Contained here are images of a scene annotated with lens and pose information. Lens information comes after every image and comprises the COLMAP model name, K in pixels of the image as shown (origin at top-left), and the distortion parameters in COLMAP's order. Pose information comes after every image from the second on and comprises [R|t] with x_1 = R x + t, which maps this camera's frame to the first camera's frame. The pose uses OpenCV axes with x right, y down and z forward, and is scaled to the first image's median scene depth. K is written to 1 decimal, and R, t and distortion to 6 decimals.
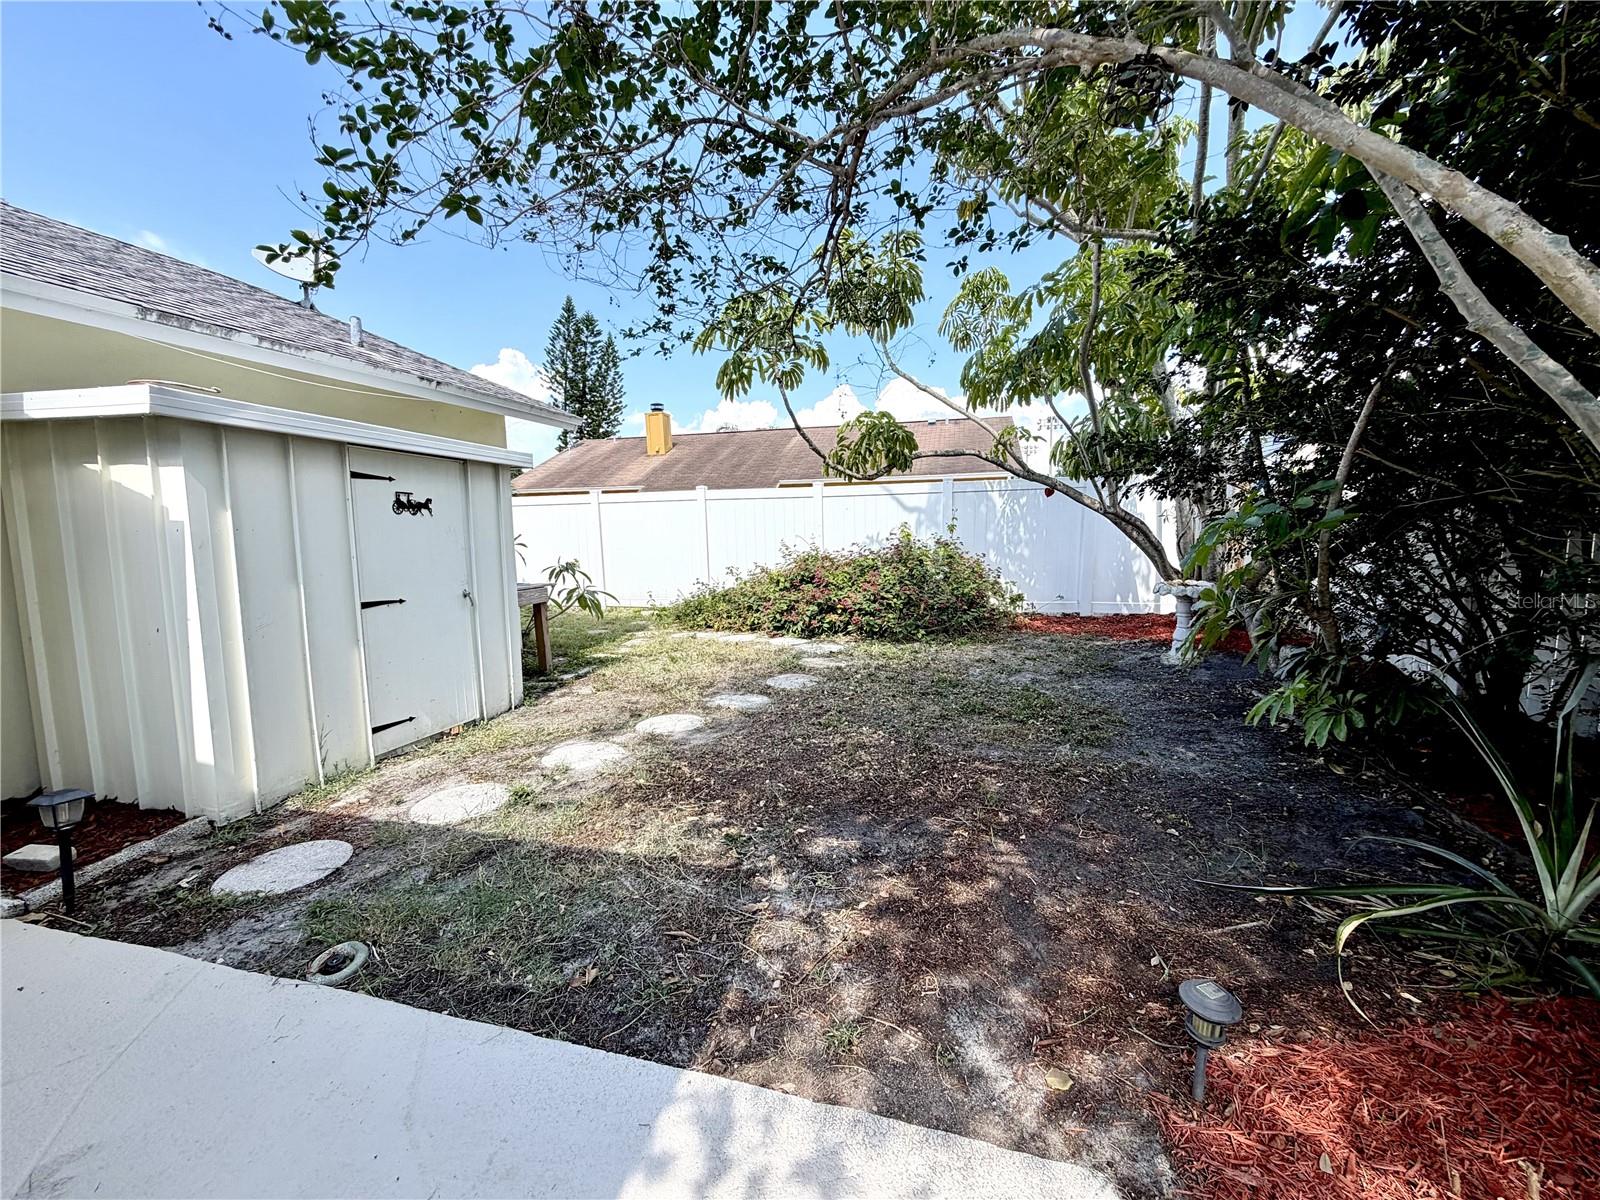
lens RADIAL K [[628.3, 0, 797.0], [0, 628.3, 595.5], [0, 0, 1]] dist [-0.000693, -0.000219]
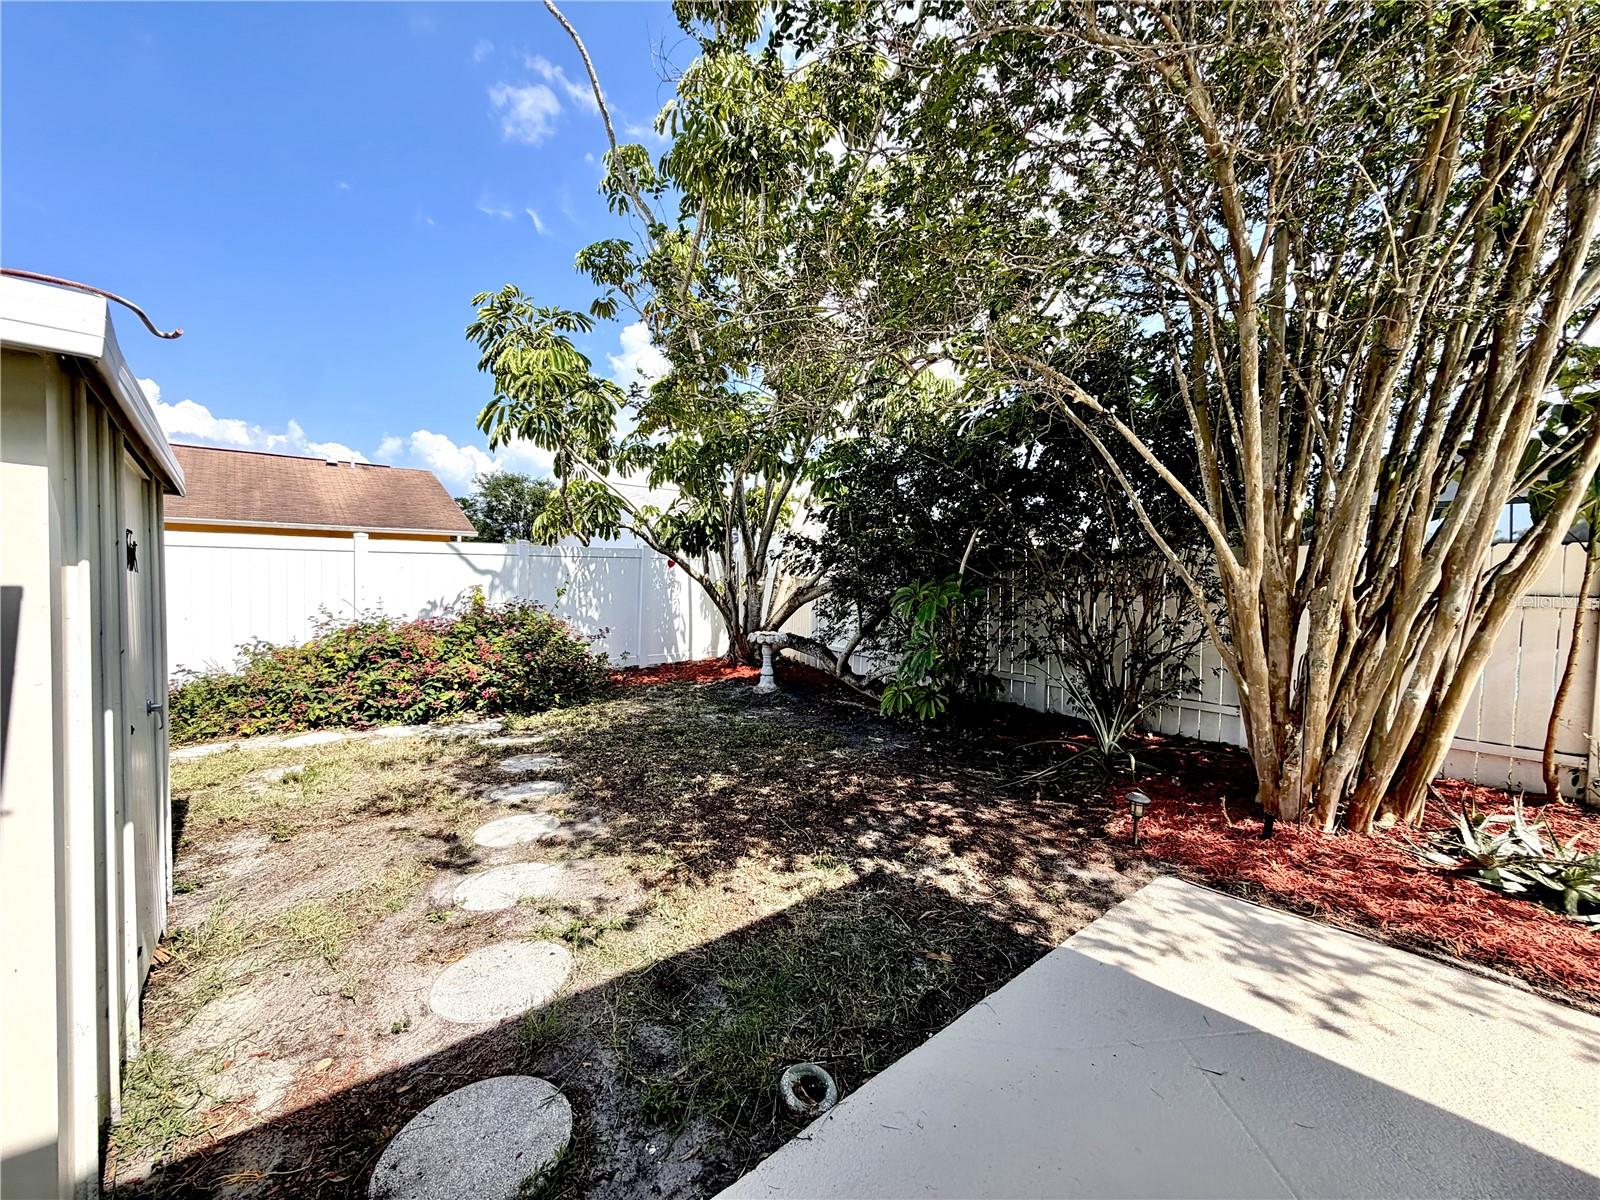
lens RADIAL K [[628.3, 0, 797.0], [0, 628.3, 595.5], [0, 0, 1]] dist [-0.000693, -0.000219]
pose [[0.568257, 0.006476, 0.822826, -0.383437], [0.073397, 0.995584, -0.058525, -0.014917], [-0.819571, 0.093650, 0.565272, 0.116037]]
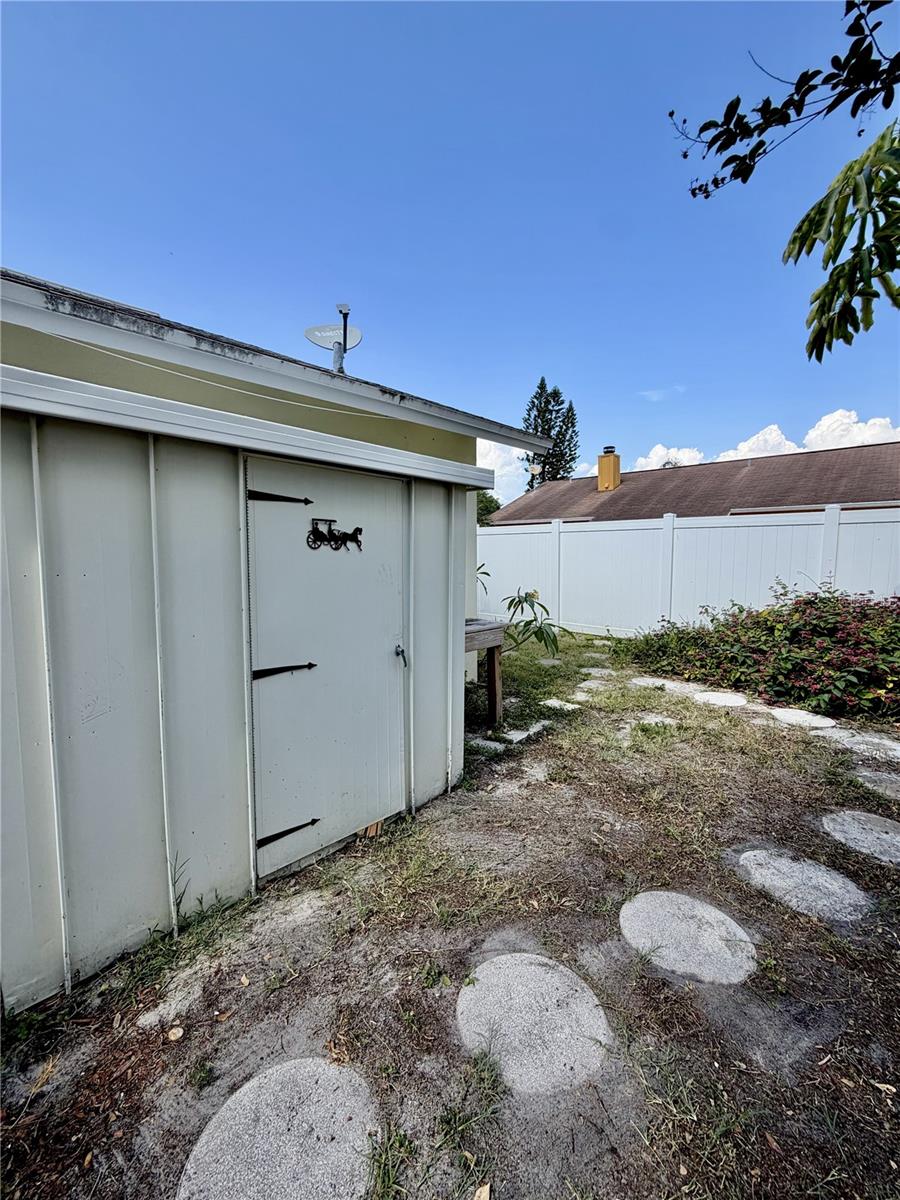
lens RADIAL K [[471.3, 0, 450.0], [0, 471.3, 600.0], [0, 0, 1]] dist [-0.000693, -0.000219]
pose [[0.870899, 0.067984, -0.486737, -0.113016], [-0.068796, 0.997499, 0.016228, -0.045889], [0.486623, 0.019352, 0.873398, 0.303890]]
